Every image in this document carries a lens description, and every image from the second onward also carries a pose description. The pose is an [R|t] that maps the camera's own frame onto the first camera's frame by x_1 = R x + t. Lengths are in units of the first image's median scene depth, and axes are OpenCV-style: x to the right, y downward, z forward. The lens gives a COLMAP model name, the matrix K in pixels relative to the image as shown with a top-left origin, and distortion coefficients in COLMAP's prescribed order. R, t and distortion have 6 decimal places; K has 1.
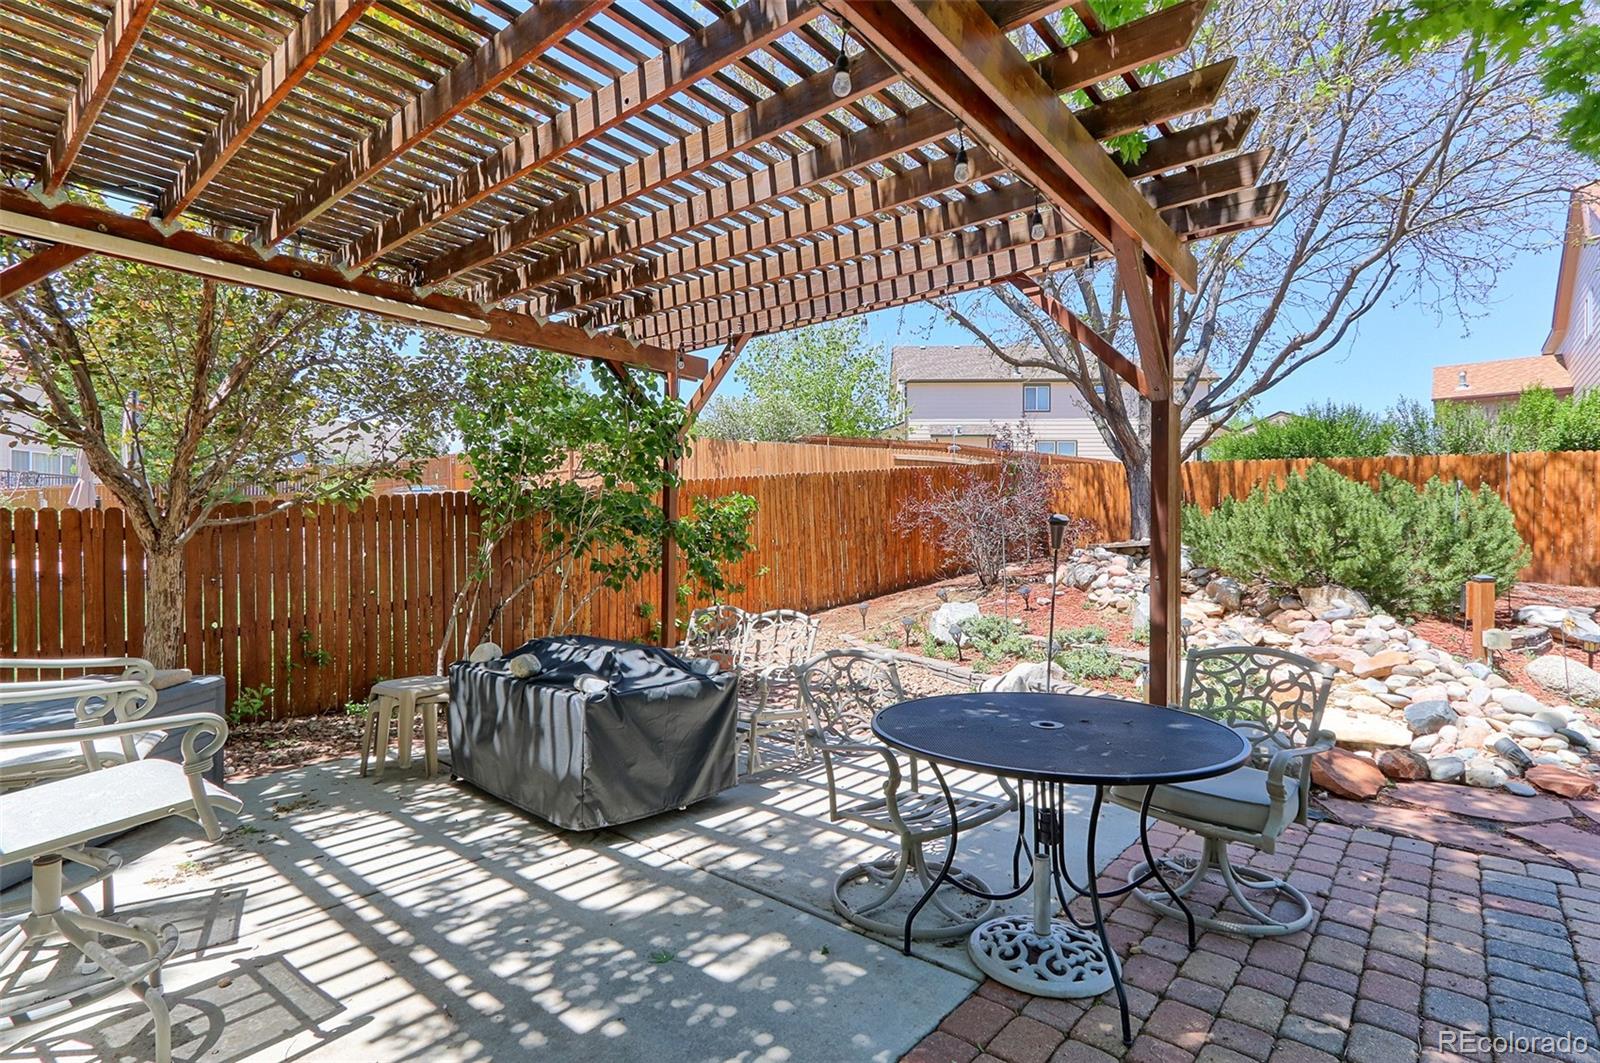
lens RADIAL K [[779.2, 0, 796.9], [0, 779.2, 547.2], [0, 0, 1]] dist [-0.006228, -0.001853]
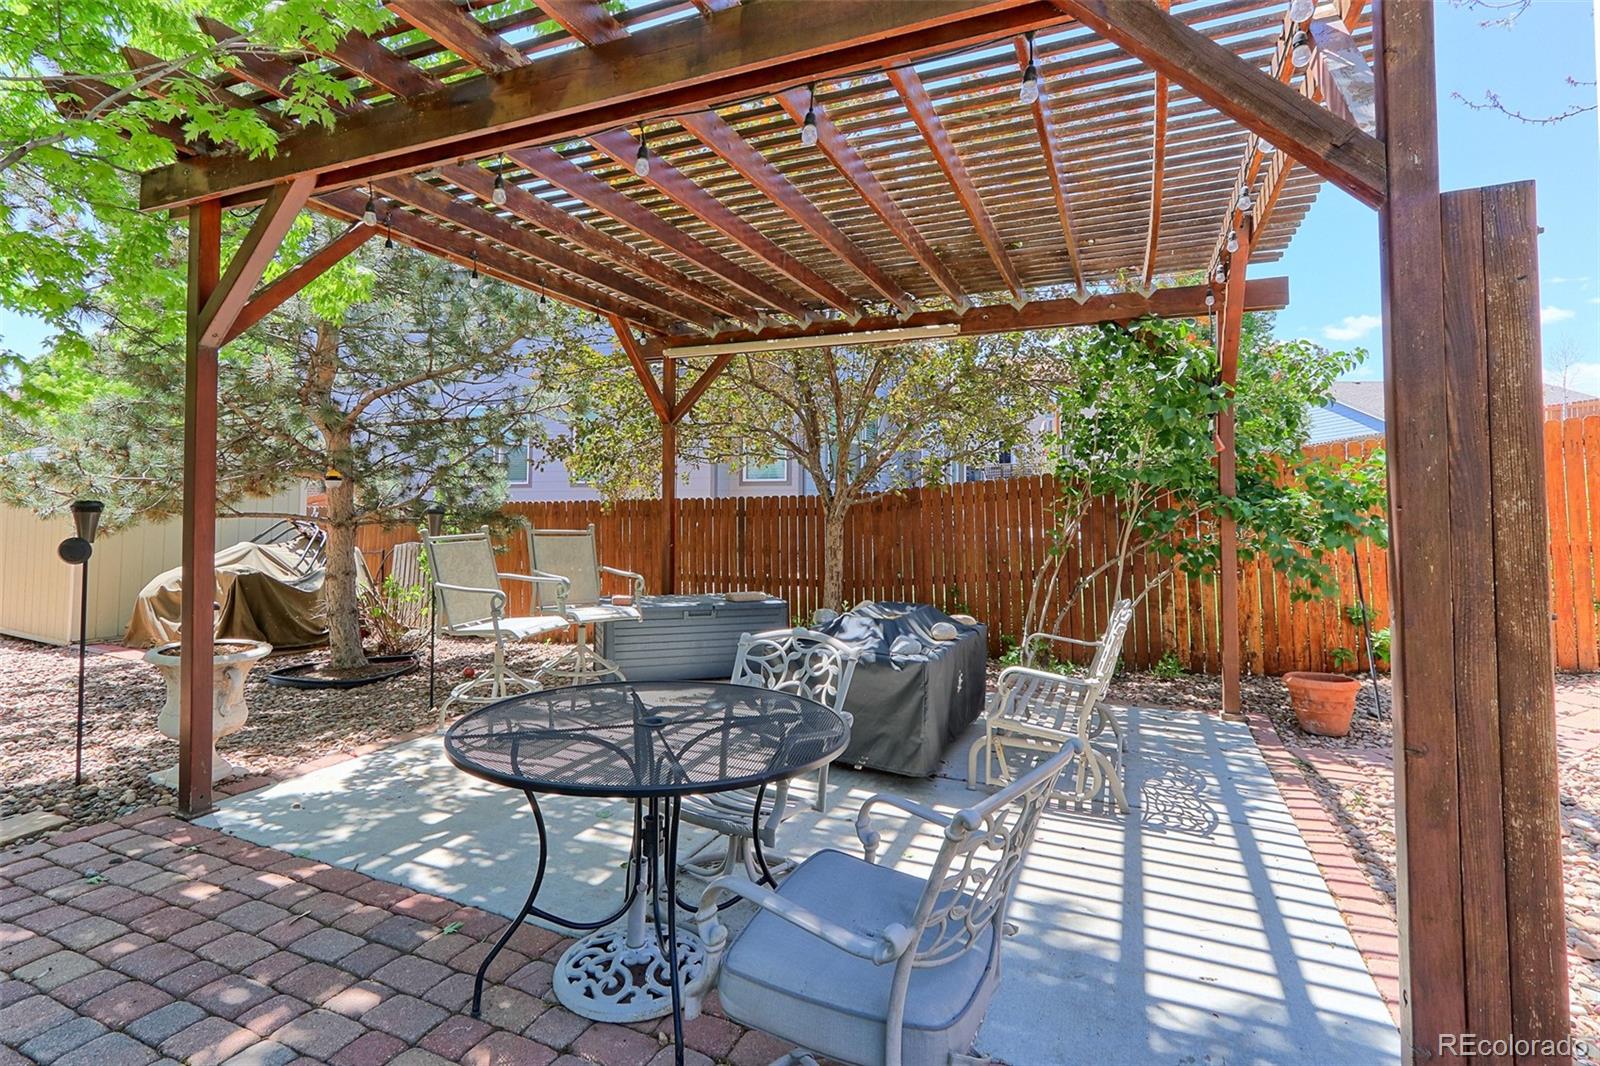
lens RADIAL K [[779.2, 0, 788.5], [0, 779.2, 531.3], [0, 0, 1]] dist [-0.006228, -0.001853]
pose [[0.275034, 0.034032, -0.960832, 0.877265], [-0.013430, 0.999412, 0.031554, -0.030336], [0.961341, 0.004226, 0.275329, 0.635588]]
